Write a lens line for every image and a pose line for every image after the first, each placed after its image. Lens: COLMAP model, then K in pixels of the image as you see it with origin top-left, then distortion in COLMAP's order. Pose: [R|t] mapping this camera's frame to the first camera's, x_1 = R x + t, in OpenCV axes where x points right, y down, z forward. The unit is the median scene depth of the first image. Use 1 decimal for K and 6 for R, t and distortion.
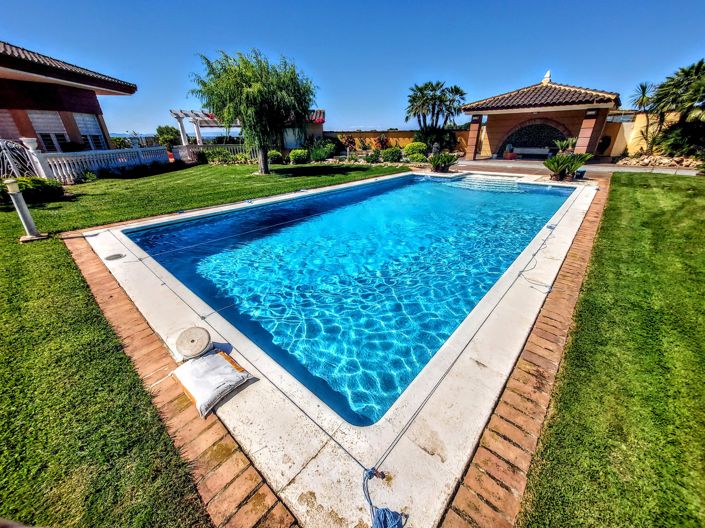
lens RADIAL K [[294.3, 0, 348.4], [0, 294.3, 255.3], [0, 0, 1]] dist [0.008655, -0.000125]
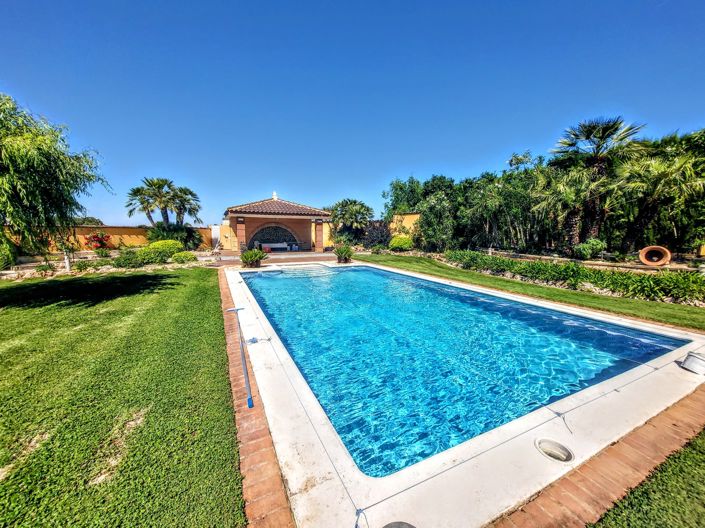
lens RADIAL K [[281.8, 0, 352.7], [0, 281.8, 260.7], [0, 0, 1]] dist [-0.000992, -0.000182]
pose [[0.347308, -0.073548, 0.934863, -0.365730], [0.338079, 0.939698, -0.051670, -0.109025], [-0.874688, 0.334003, 0.351230, 0.277818]]
